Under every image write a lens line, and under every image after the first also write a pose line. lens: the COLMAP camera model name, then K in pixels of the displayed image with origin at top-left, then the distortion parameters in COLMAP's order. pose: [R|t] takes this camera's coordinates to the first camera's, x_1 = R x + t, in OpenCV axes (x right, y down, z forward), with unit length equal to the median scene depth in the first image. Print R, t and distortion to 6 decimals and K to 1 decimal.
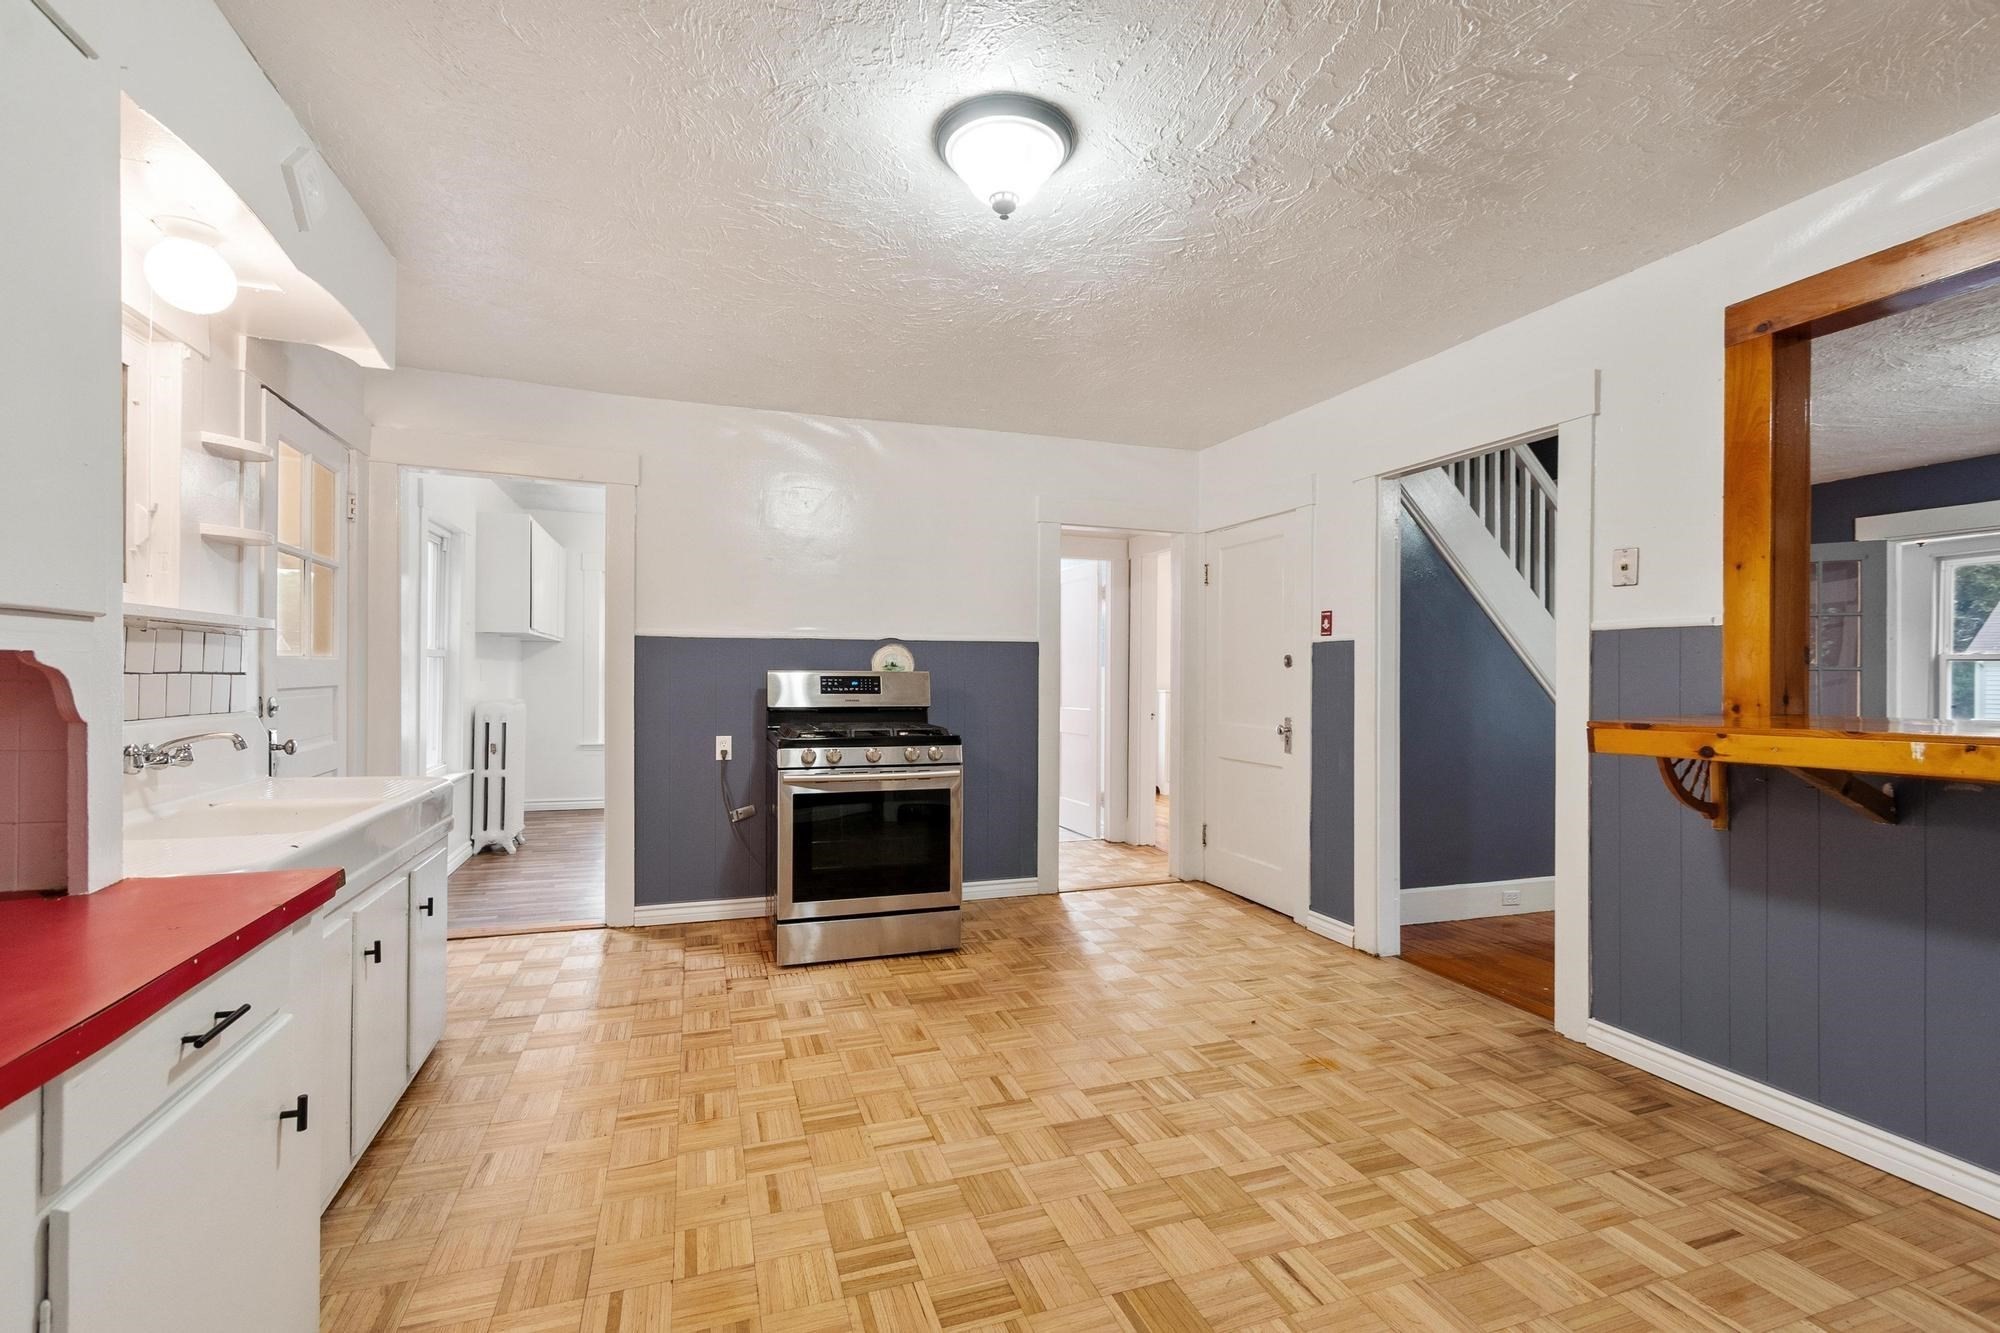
lens RADIAL K [[870.1, 0, 994.3], [0, 870.1, 672.1], [0, 0, 1]] dist [0.001233, -0.000339]
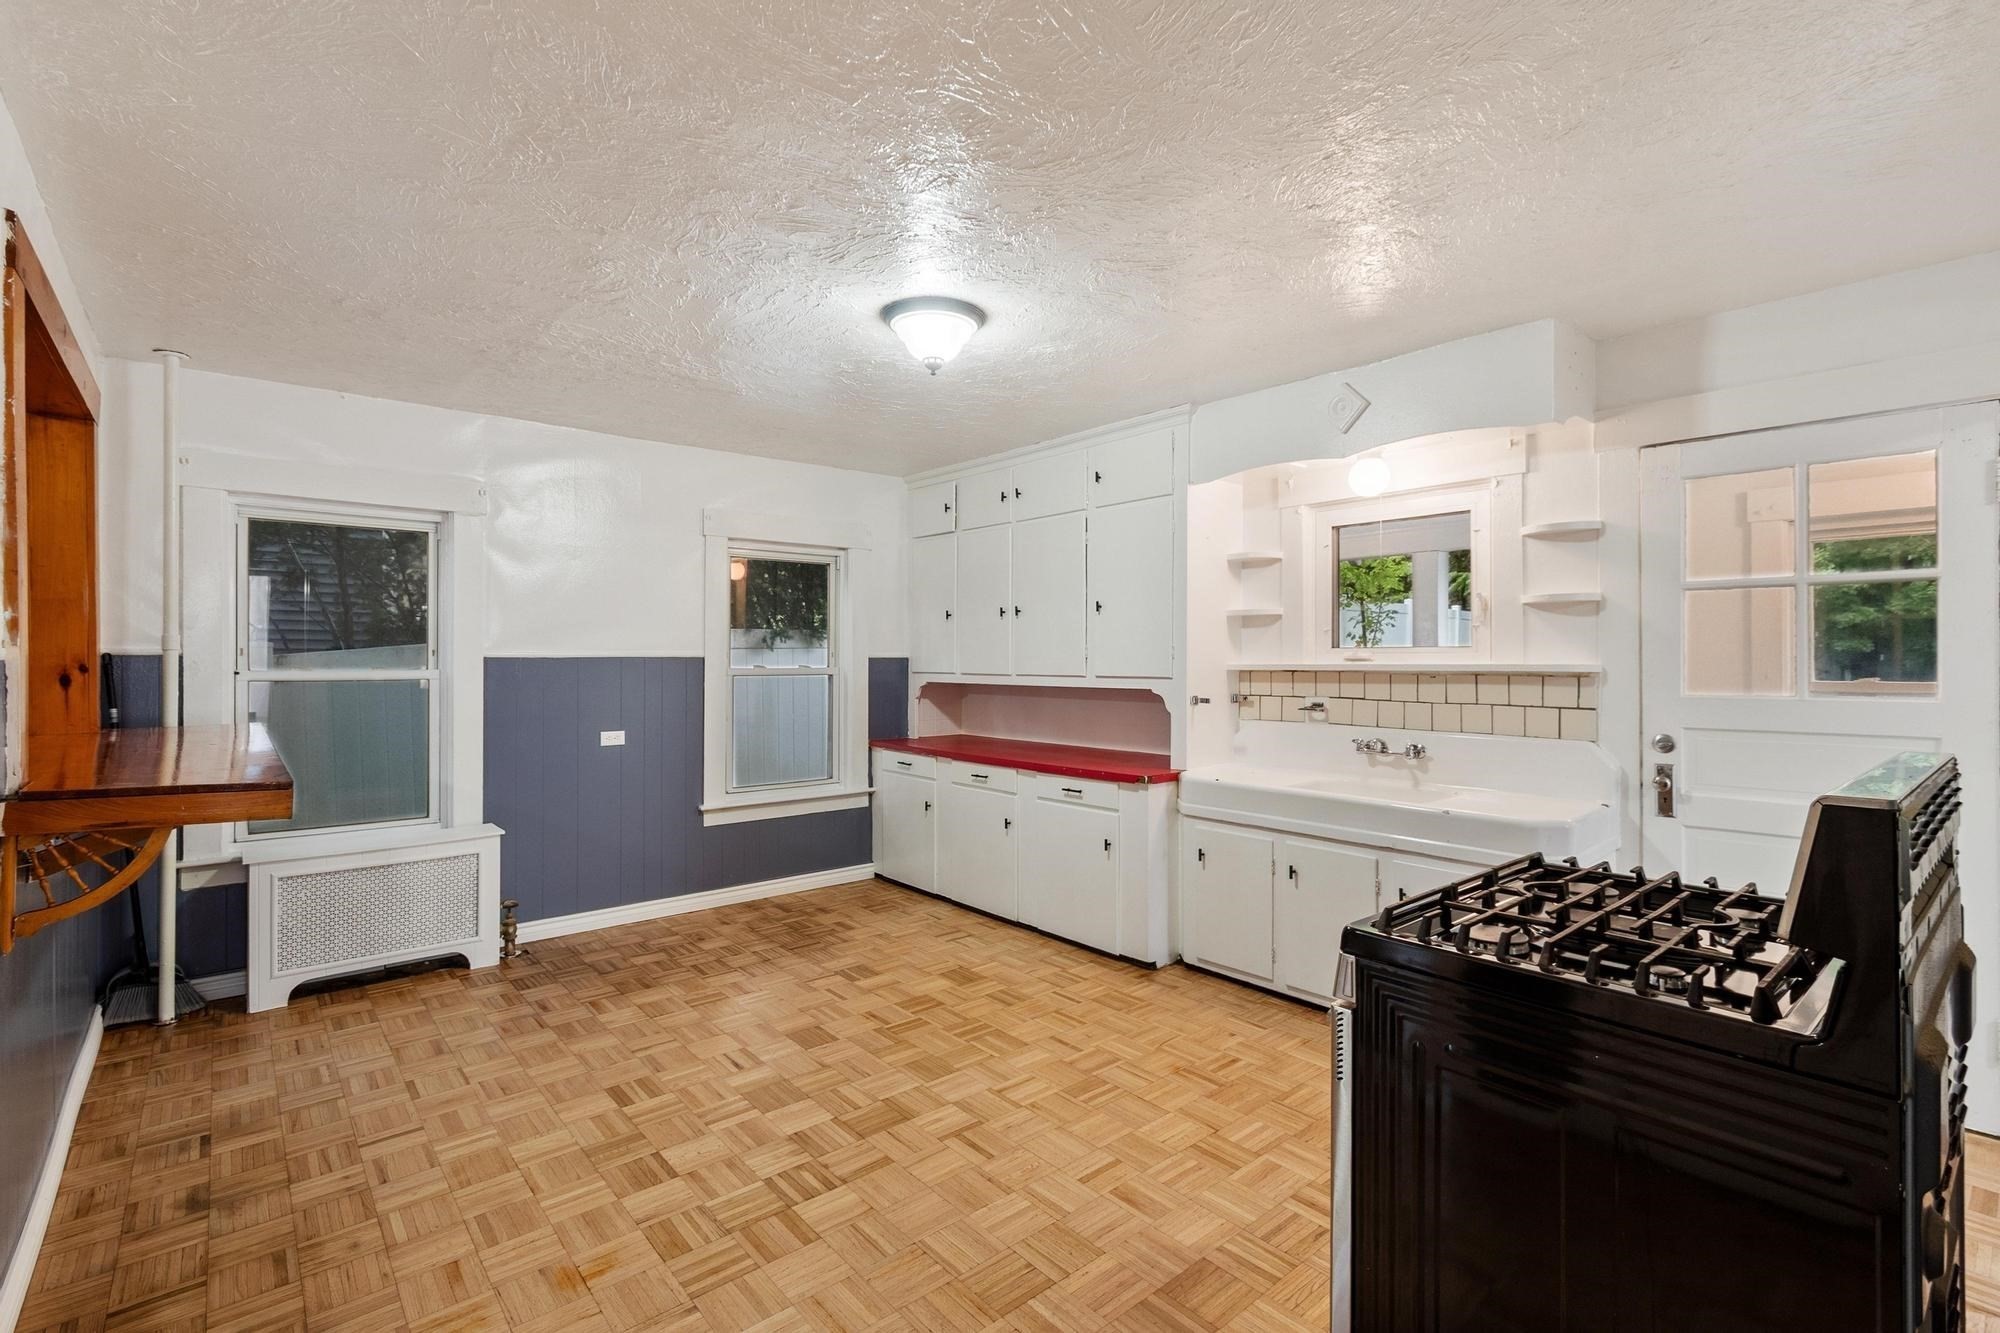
lens RADIAL K [[903.2, 0, 1001.8], [0, 903.2, 654.6], [0, 0, 1]] dist [-0.000182, 0.000316]
pose [[-0.928334, -0.010176, -0.371608, 0.342137], [-0.007475, 0.999934, -0.008708, -0.055826], [0.371672, -0.005306, -0.928349, 1.857993]]
